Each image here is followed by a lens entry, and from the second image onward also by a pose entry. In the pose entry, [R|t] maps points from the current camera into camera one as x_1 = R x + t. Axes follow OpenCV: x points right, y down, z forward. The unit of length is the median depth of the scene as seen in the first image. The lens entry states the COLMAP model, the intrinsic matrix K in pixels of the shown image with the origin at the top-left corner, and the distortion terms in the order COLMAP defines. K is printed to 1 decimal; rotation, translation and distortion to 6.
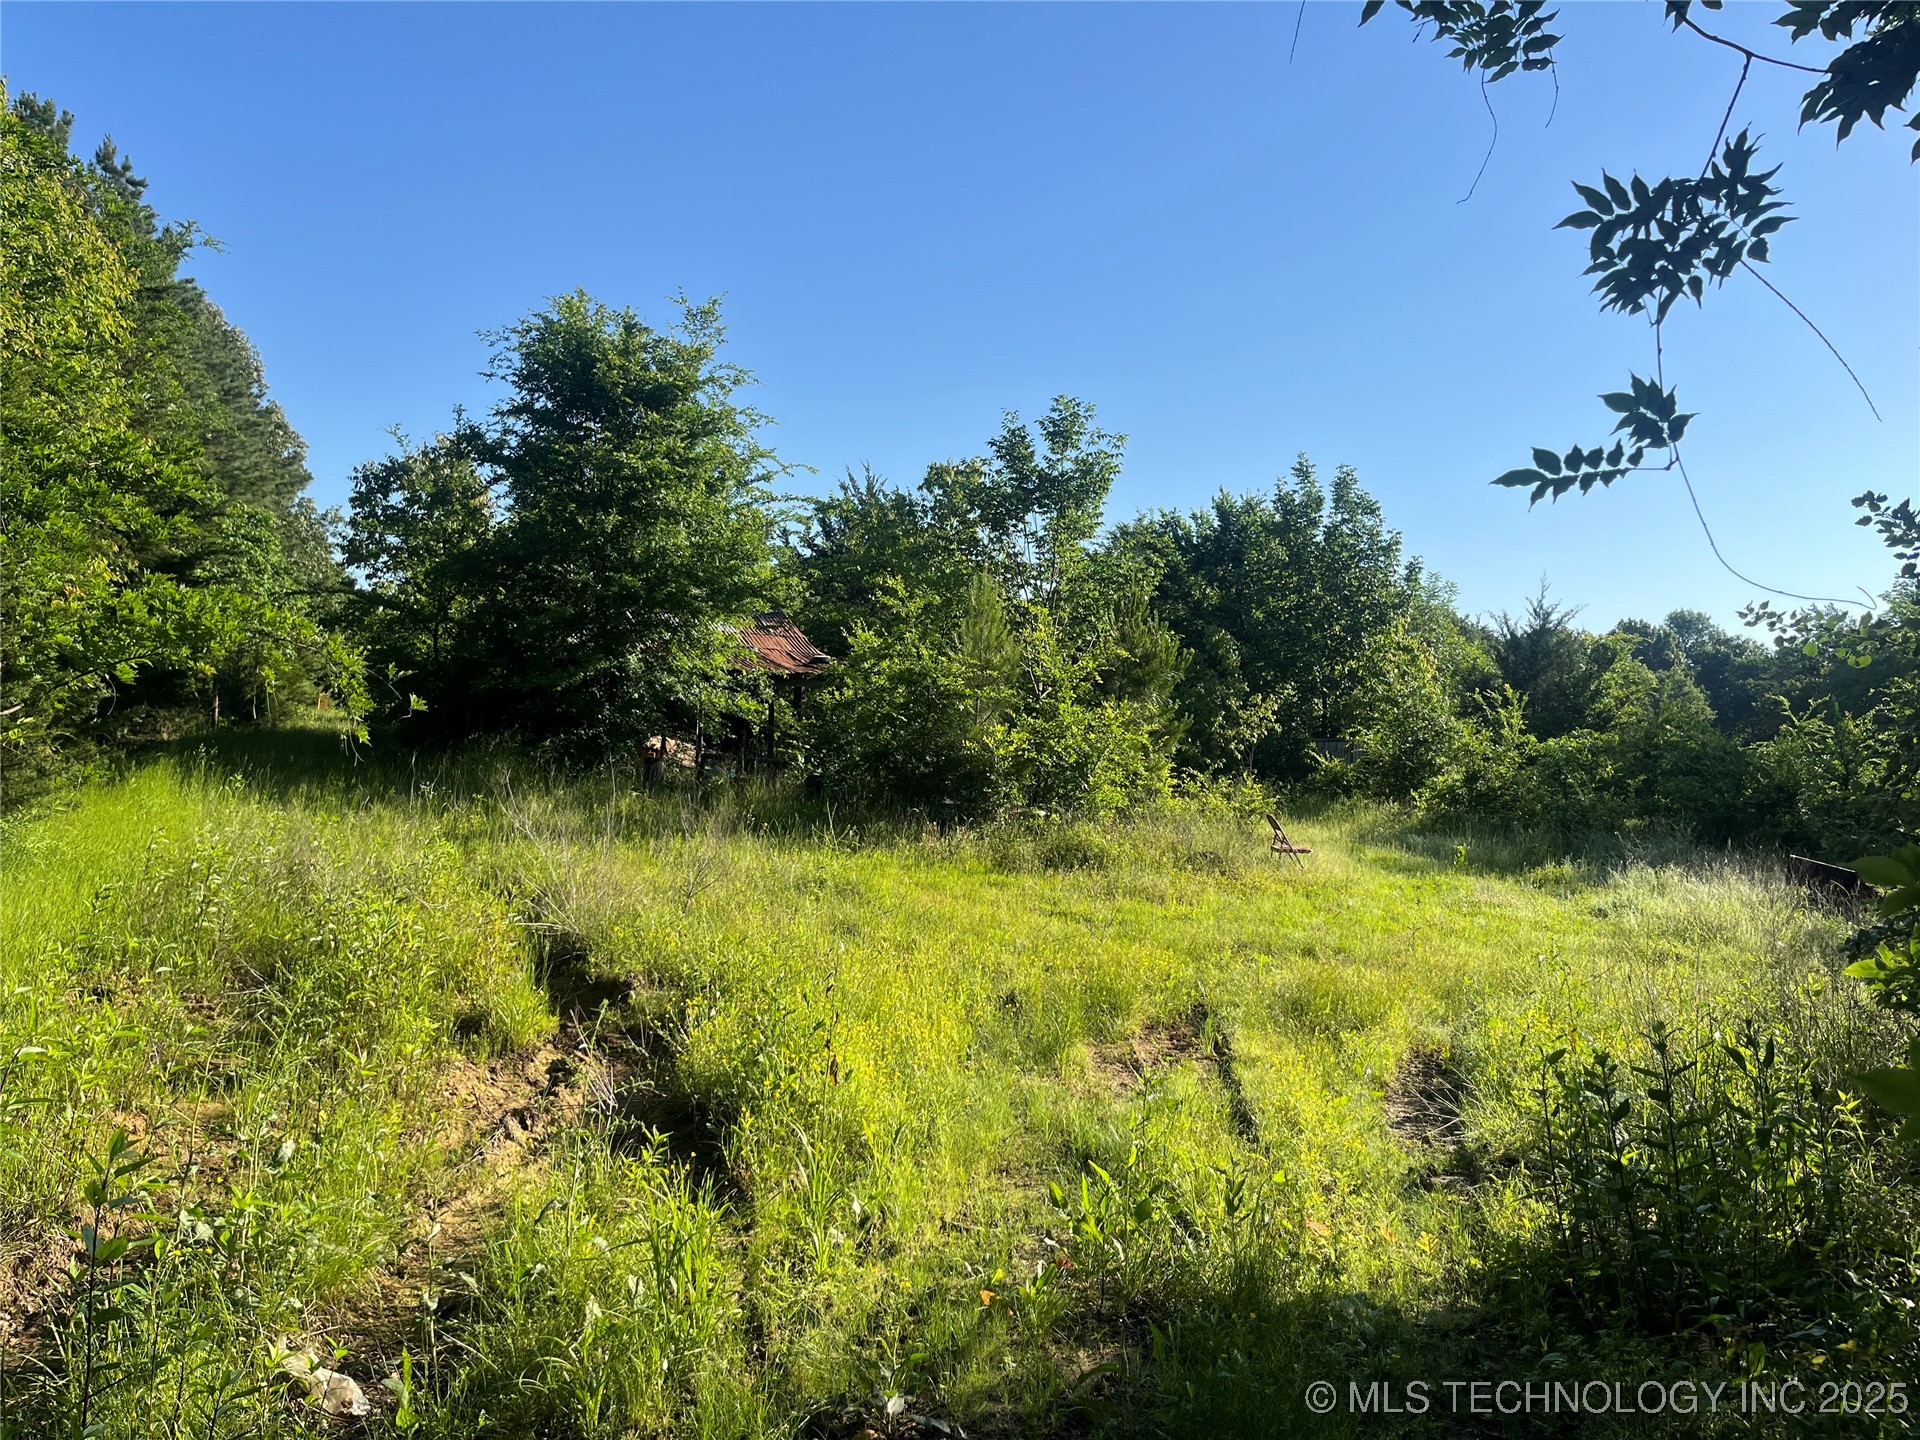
lens RADIAL K [[1452.9, 0, 967.3], [0, 1452.9, 727.8], [0, 0, 1]] dist [-0.003868, -0.001555]
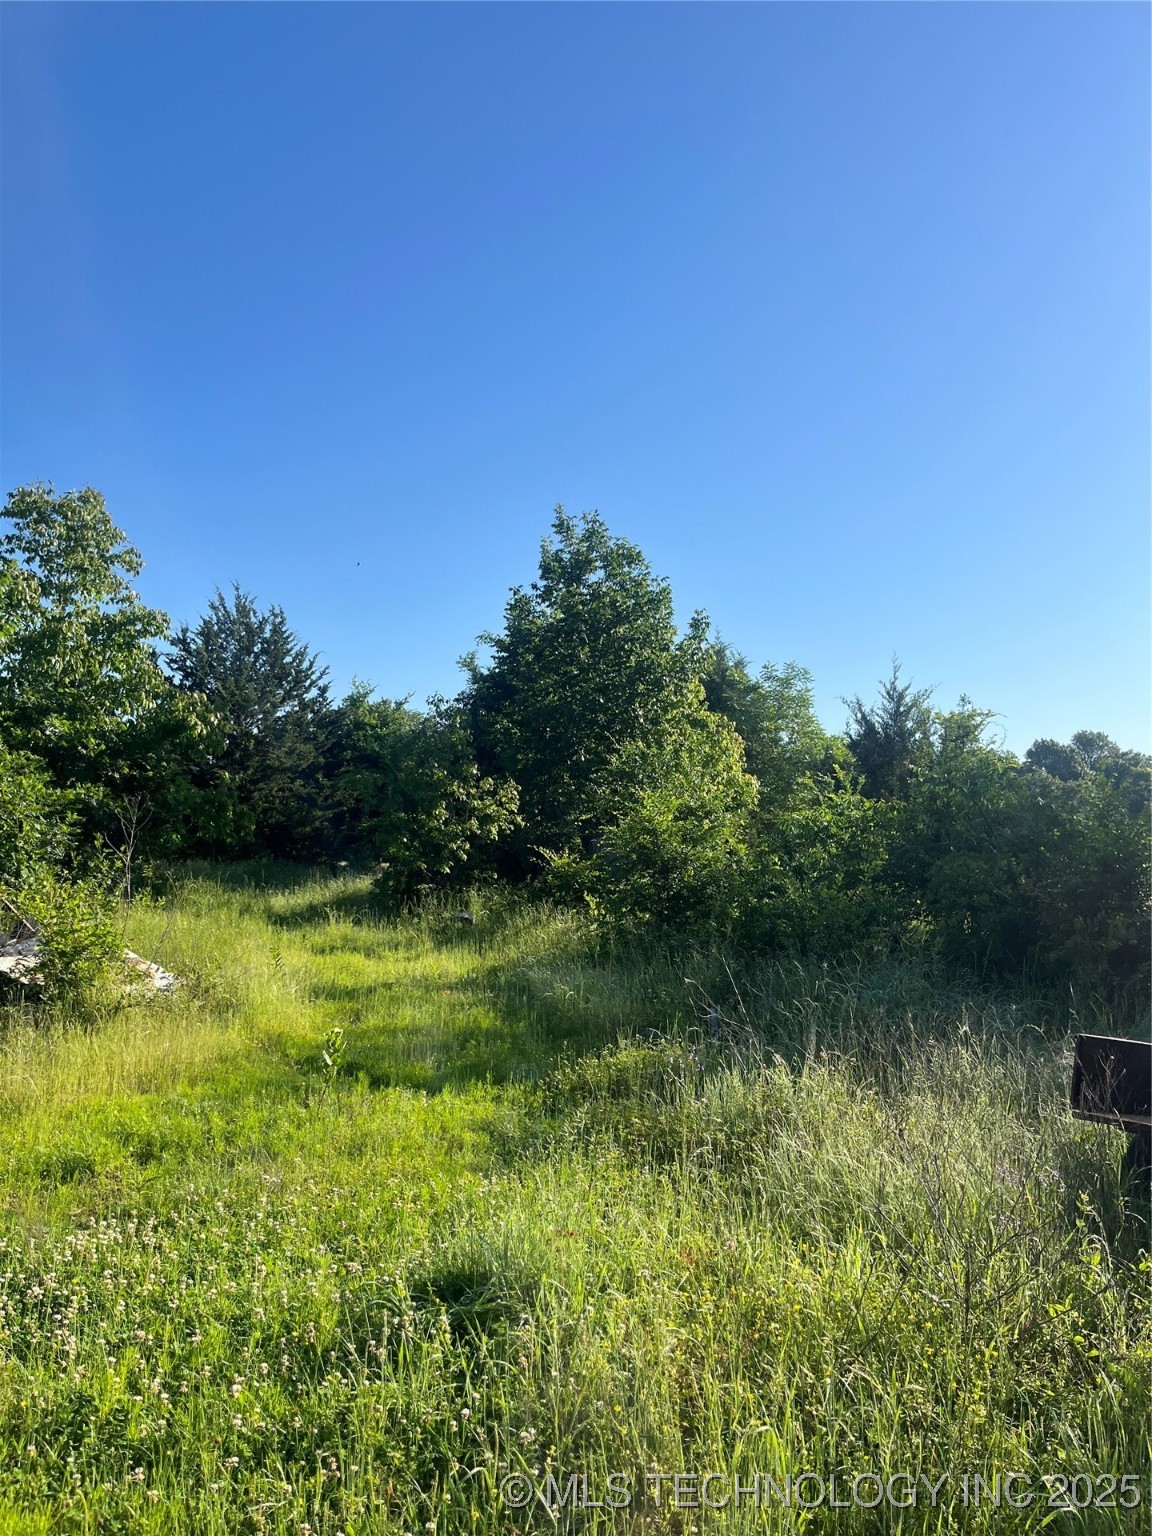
lens RADIAL K [[1162.3, 0, 569.4], [0, 1162.3, 764.9], [0, 0, 1]] dist [-0.003868, -0.001555]
pose [[0.998746, -0.037646, 0.032999, 0.186281], [0.040026, 0.996402, -0.074704, 0.015476], [-0.030068, 0.075931, 0.996660, 0.307270]]
